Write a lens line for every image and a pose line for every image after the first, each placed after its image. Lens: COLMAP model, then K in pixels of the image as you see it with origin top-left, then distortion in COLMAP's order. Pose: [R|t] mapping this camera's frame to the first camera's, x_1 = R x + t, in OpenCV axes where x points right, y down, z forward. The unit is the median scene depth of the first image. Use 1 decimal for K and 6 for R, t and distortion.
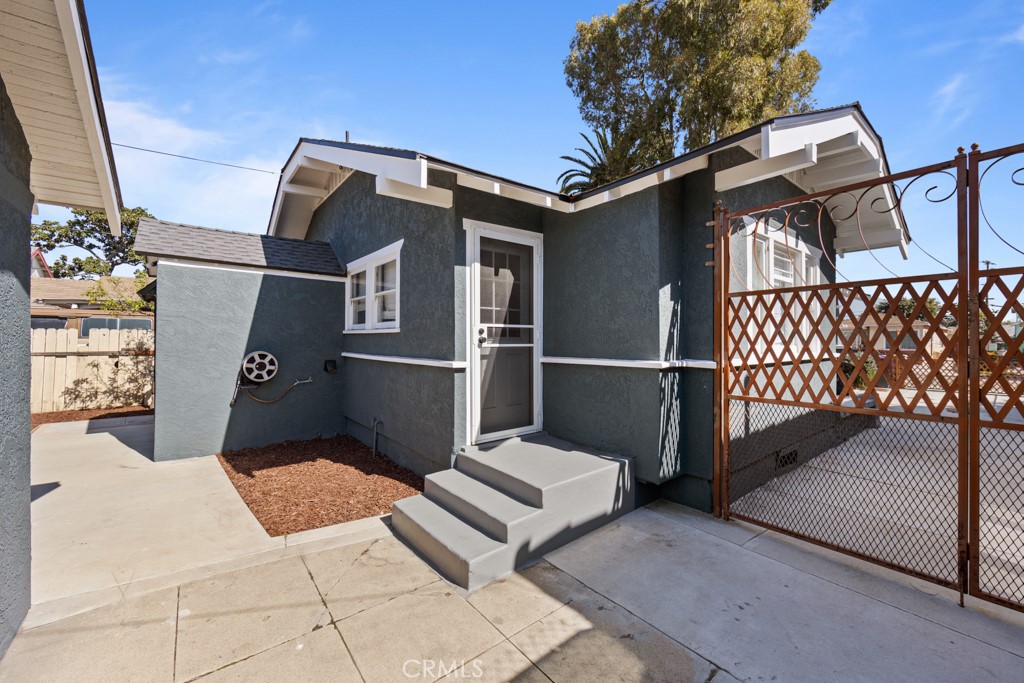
lens RADIAL K [[404.5, 0, 512.0], [0, 404.5, 341.5], [0, 0, 1]] dist [-0.000417, 0.000062]
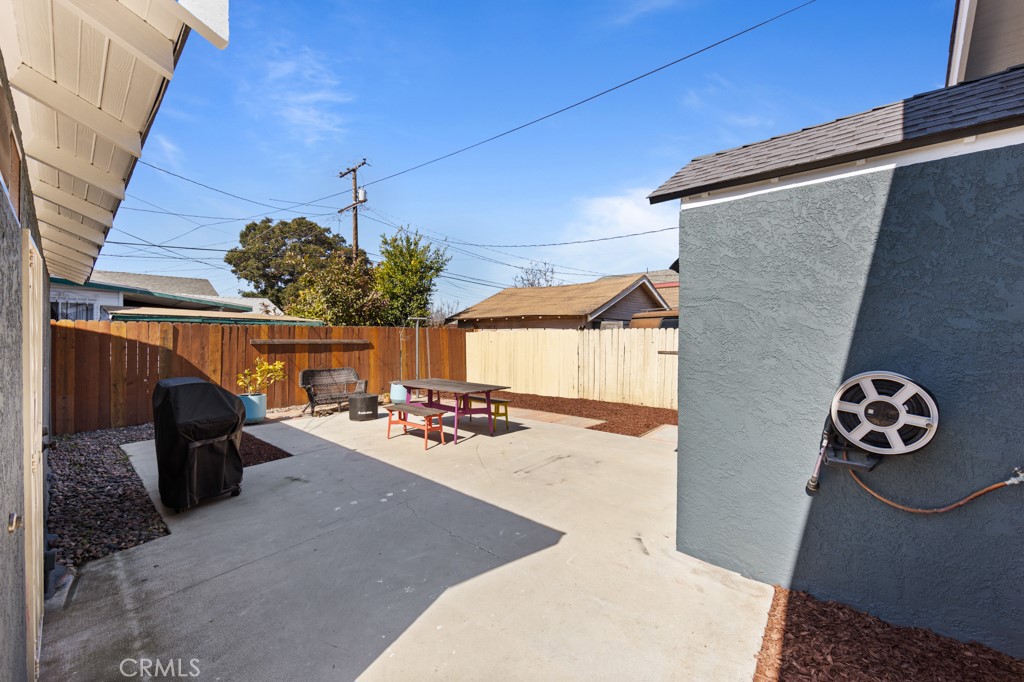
lens RADIAL K [[404.2, 0, 513.3], [0, 404.2, 337.4], [0, 0, 1]] dist [-0.004134, -0.000086]
pose [[0.165964, -0.004442, -0.986122, -0.307789], [0.002196, 0.999989, -0.004135, -0.007124], [0.986129, -0.001479, 0.165971, 0.596852]]
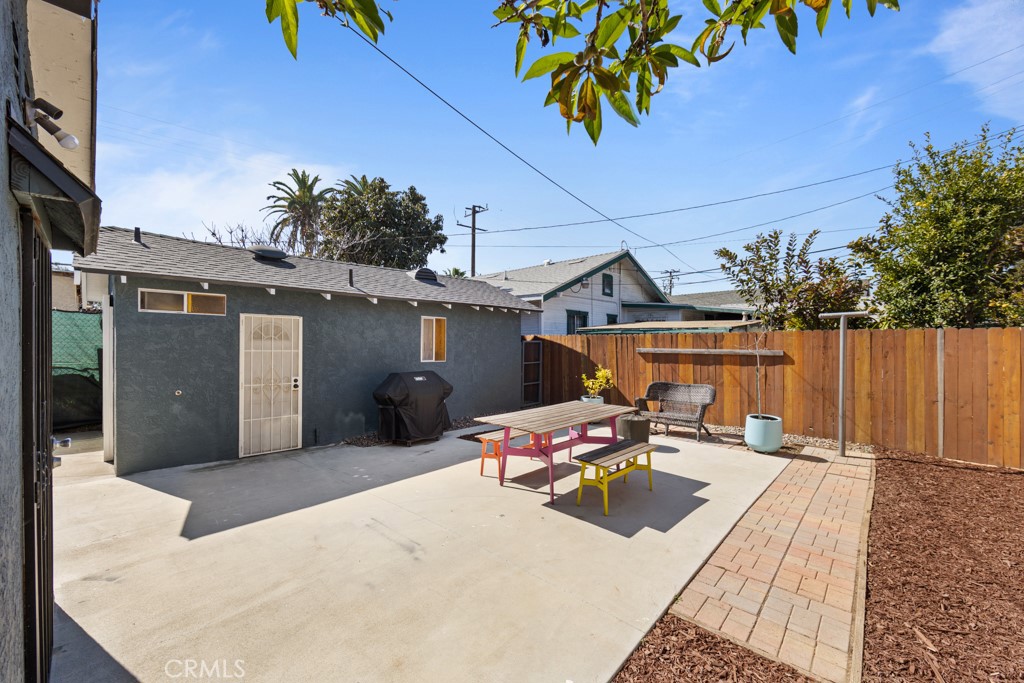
lens RADIAL K [[404.5, 0, 512.0], [0, 404.5, 341.5], [0, 0, 1]] dist [-0.000417, 0.000062]
pose [[-0.990344, -0.006411, -0.138482, -1.228457], [-0.005472, 0.999959, -0.007160, -0.020930], [0.138522, -0.006333, -0.990339, 1.403301]]
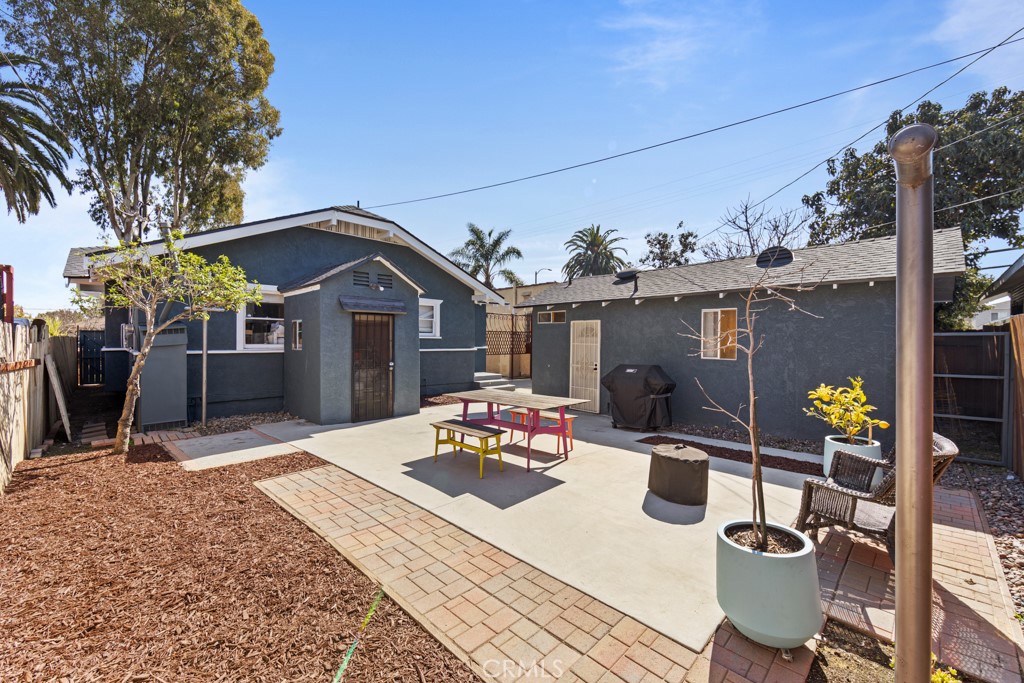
lens RADIAL K [[418.1, 0, 518.4], [0, 418.1, 343.7], [0, 0, 1]] dist [-0.000002, 0.000004]
pose [[-0.119630, -0.009612, 0.992772, -2.408969], [-0.006268, 0.999941, 0.008926, -0.014730], [-0.992799, -0.005155, -0.119683, 0.706037]]
